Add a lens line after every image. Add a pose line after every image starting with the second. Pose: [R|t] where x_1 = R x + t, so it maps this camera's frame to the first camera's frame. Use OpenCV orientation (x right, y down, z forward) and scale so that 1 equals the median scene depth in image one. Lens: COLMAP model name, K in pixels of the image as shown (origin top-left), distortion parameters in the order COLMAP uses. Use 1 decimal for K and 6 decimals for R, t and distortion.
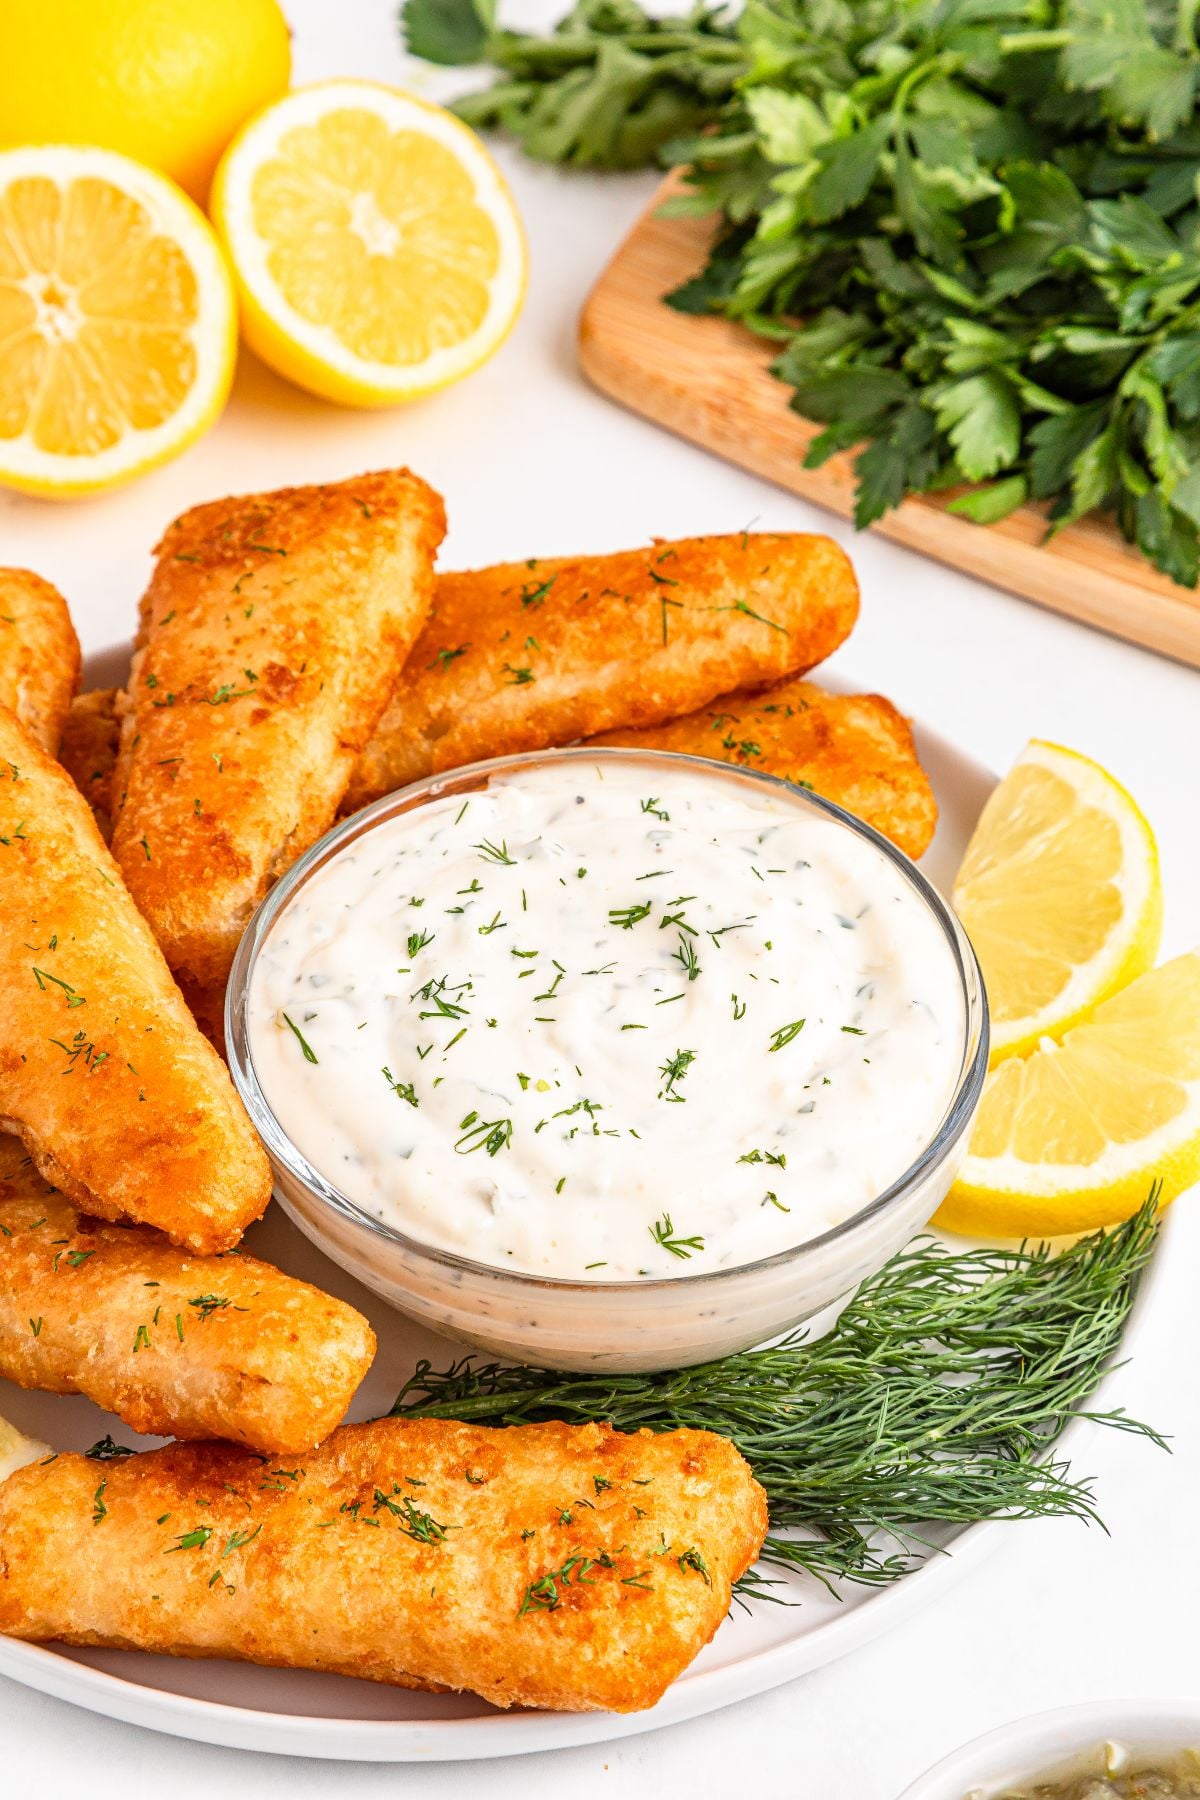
lens RADIAL K [[4822.0, 0, 600.0], [0, 4822.0, 900.0], [0, 0, 1]] dist [0.346303, -0.001123]
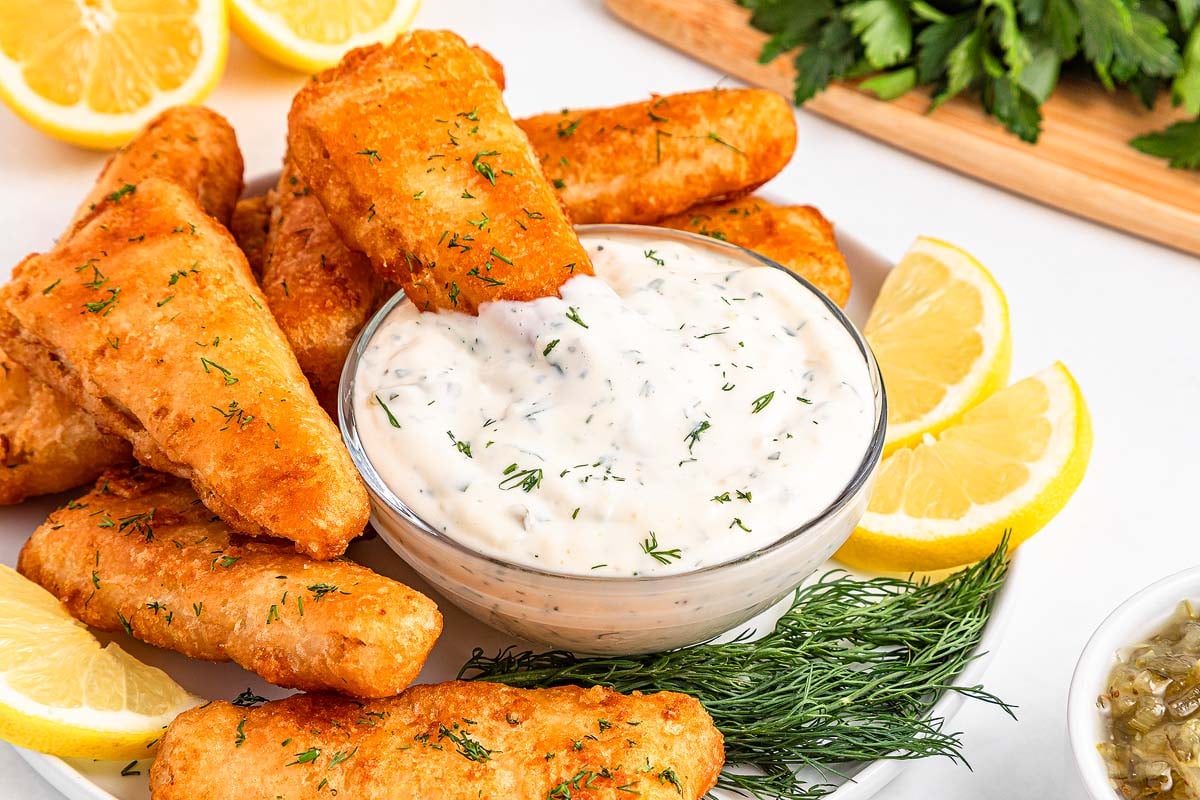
lens RADIAL K [[3214.7, 0, 600.0], [0, 3214.7, 400.0], [0, 0, 1]] dist [0.346303, -0.001123]
pose [[0.999901, 0.010783, -0.009091, 0.006326], [-0.011290, 0.998272, -0.057661, 0.078326], [0.008454, 0.057758, 0.998295, 0.073327]]
